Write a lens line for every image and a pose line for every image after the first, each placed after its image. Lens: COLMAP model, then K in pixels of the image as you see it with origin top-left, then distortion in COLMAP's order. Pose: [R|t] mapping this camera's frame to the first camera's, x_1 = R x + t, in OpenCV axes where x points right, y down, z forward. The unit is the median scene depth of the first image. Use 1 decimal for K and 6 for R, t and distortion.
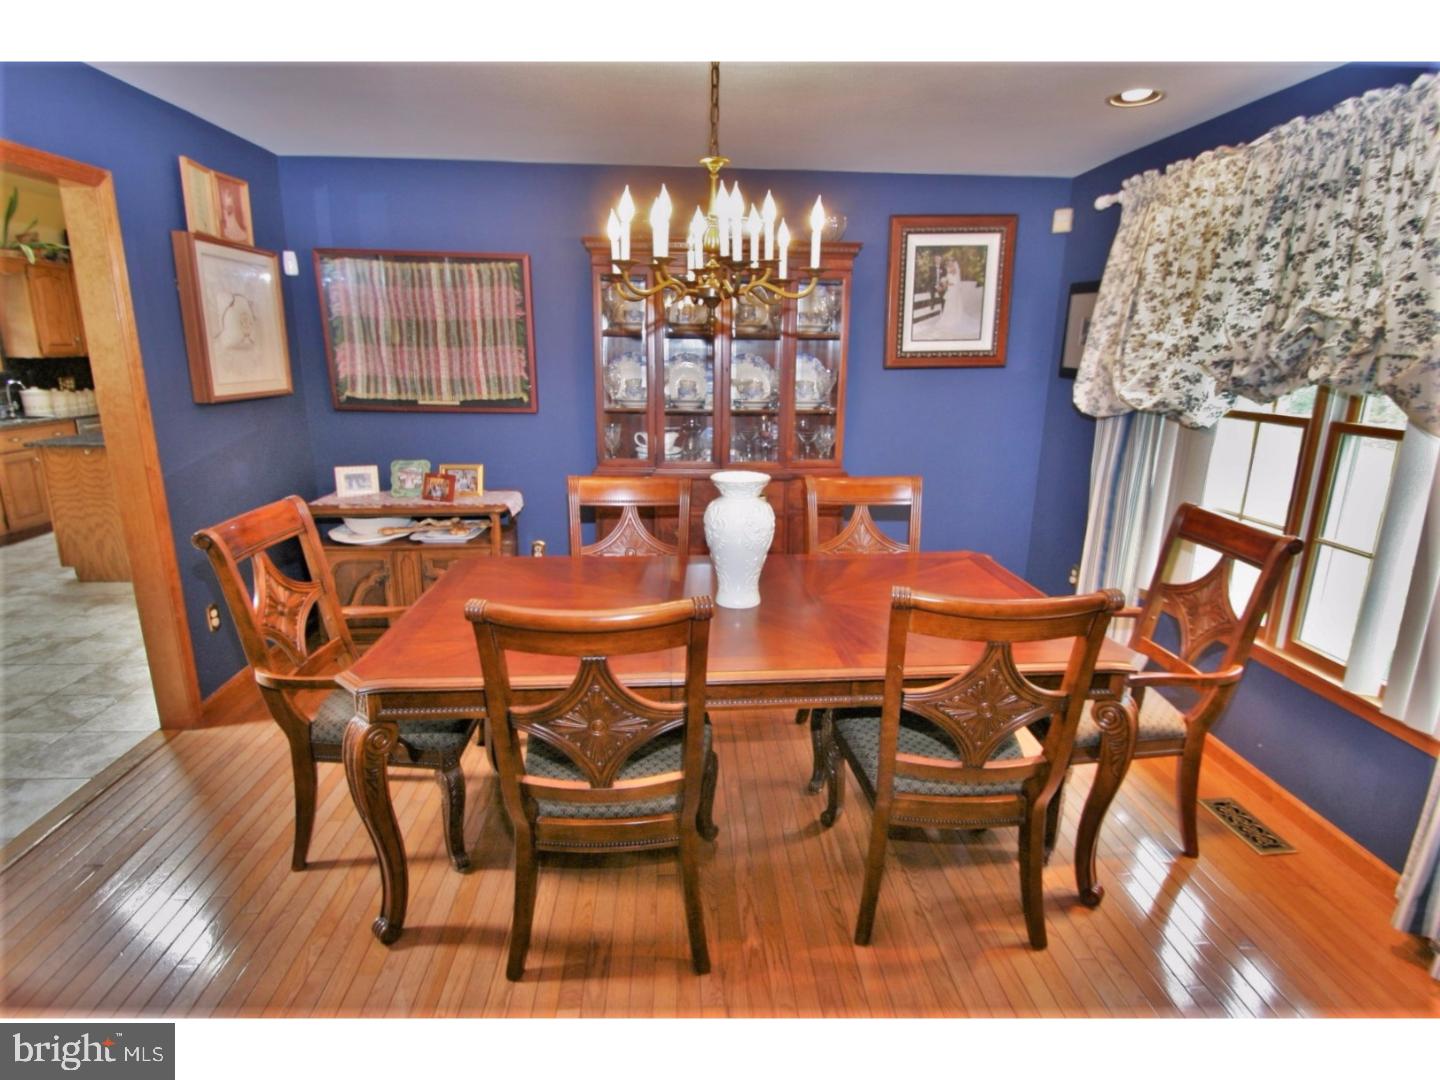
lens RADIAL K [[719.2, 0, 734.1], [0, 719.2, 535.6], [0, 0, 1]] dist [0.004146, -0.012511]
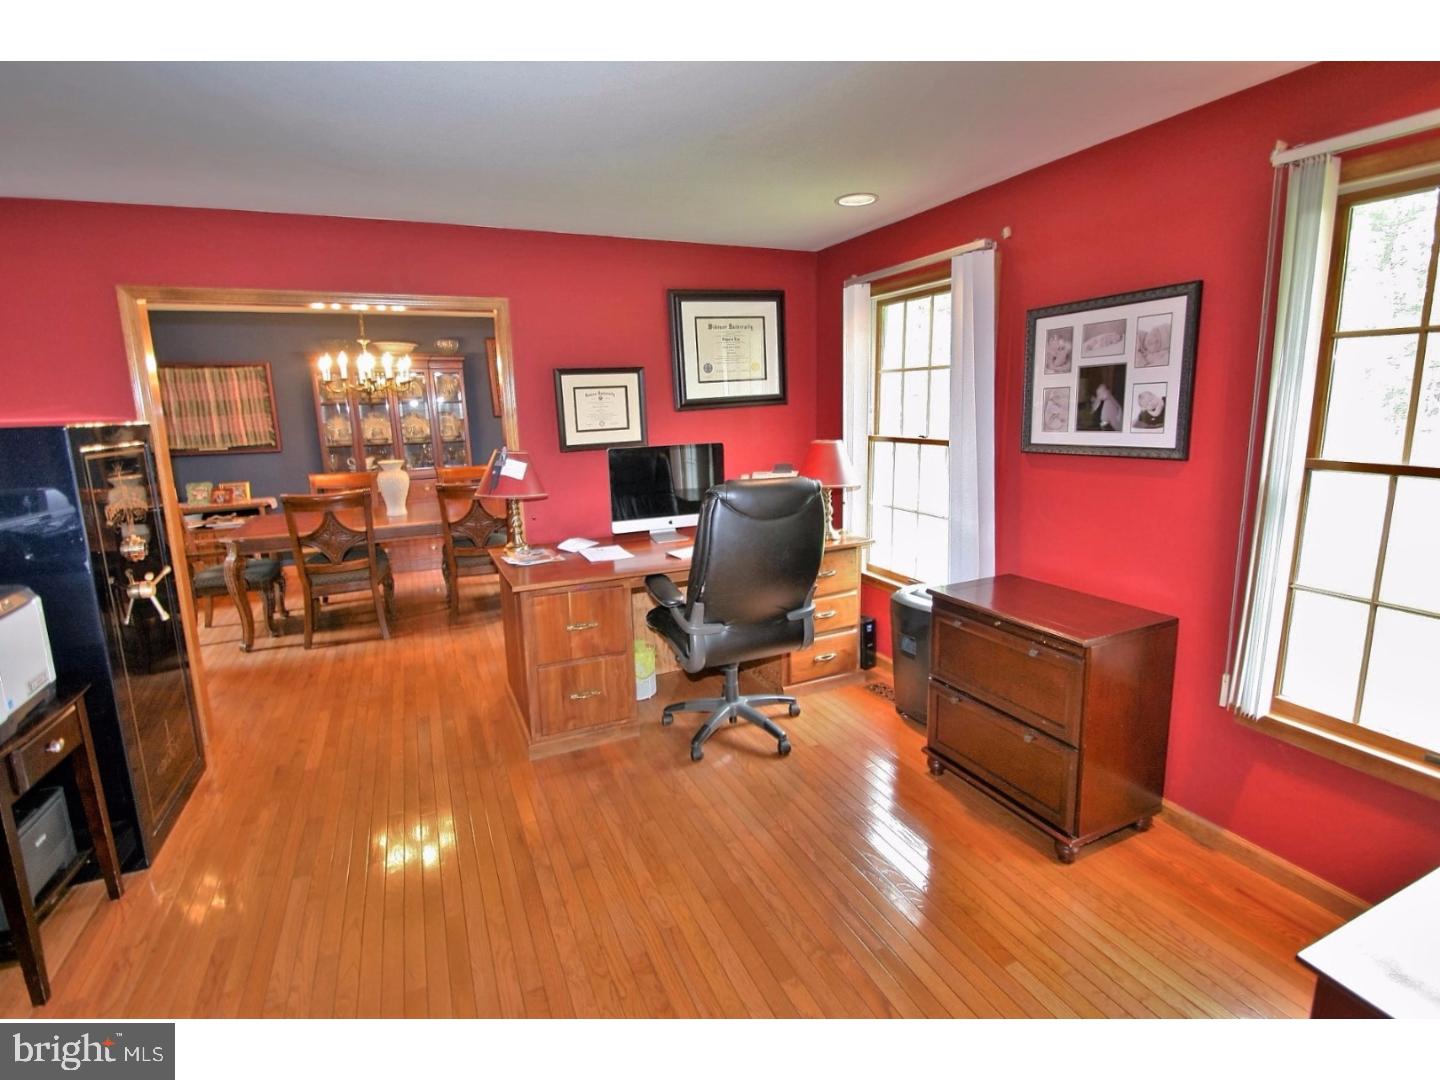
lens RADIAL K [[671.5, 0, 726.7], [0, 671.5, 525.3], [0, 0, 1]] dist [-0.000956, -0.006959]
pose [[0.934250, -0.102342, 0.341619, 0.159635], [0.124737, 0.991206, -0.044183, 0.216343], [-0.334093, 0.083890, 0.938799, -0.875109]]
